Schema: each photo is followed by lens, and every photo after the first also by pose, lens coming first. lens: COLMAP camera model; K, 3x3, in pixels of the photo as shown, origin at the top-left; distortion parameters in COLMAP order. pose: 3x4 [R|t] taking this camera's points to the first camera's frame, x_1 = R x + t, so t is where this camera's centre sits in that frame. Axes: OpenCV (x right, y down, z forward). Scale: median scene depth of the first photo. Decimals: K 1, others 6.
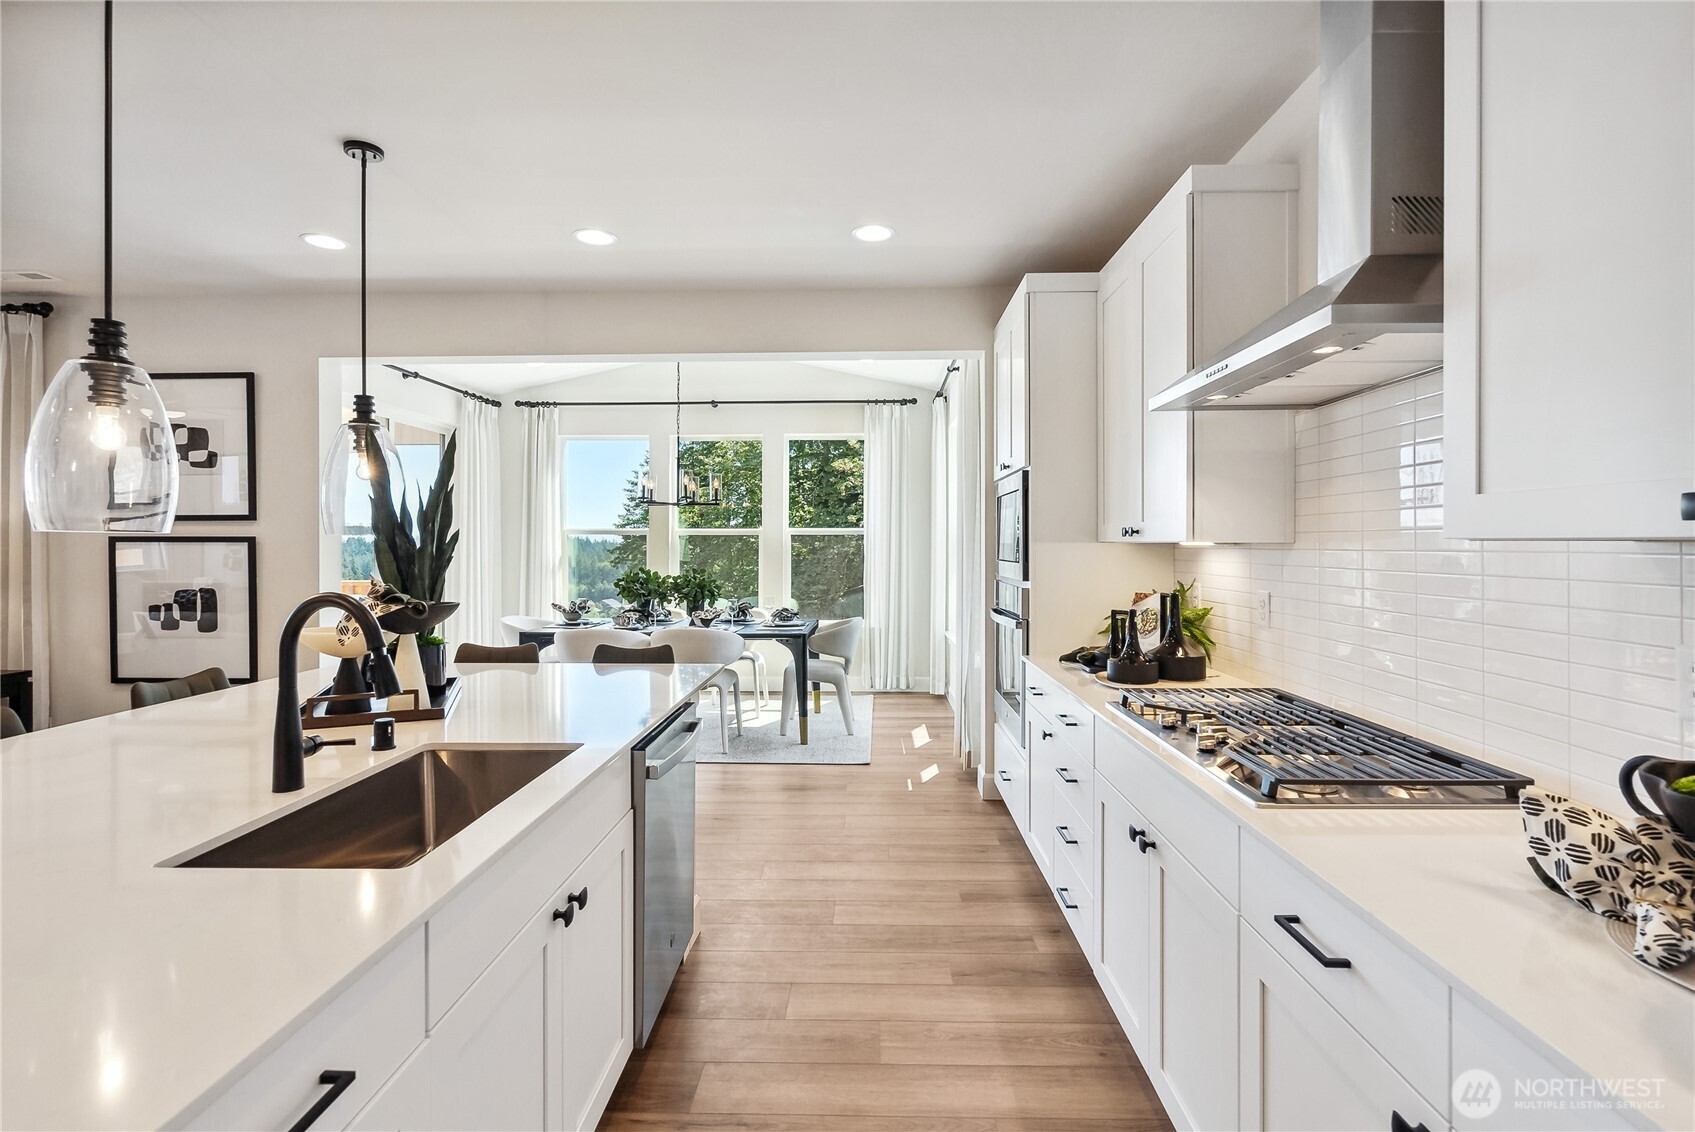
lens RADIAL K [[787.2, 0, 846.0], [0, 787.2, 553.9], [0, 0, 1]] dist [0.017057, -0.003007]
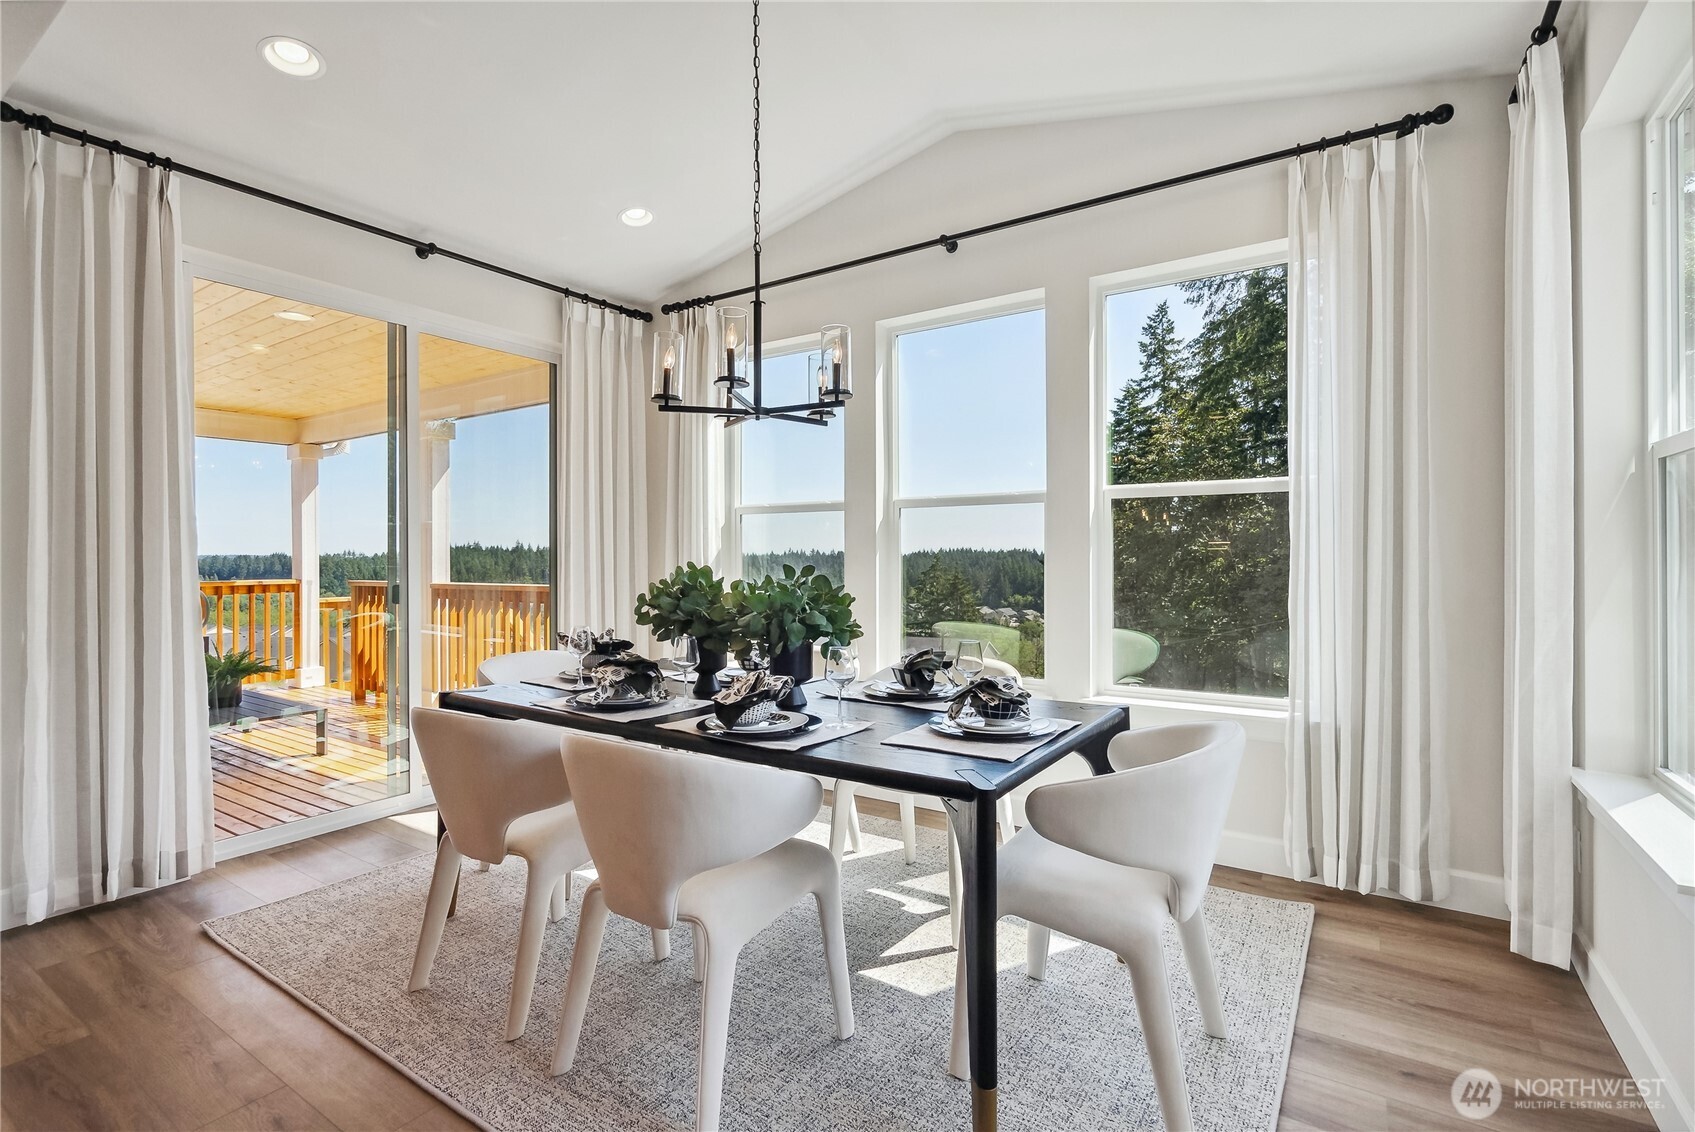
lens RADIAL K [[787.2, 0, 846.0], [0, 787.2, 555.4], [0, 0, 1]] dist [0.017057, -0.003007]
pose [[0.856092, -0.004465, -0.516804, 0.039295], [-0.000744, 0.999951, -0.009872, 0.015123], [0.516823, 0.008836, 0.856047, 0.540687]]
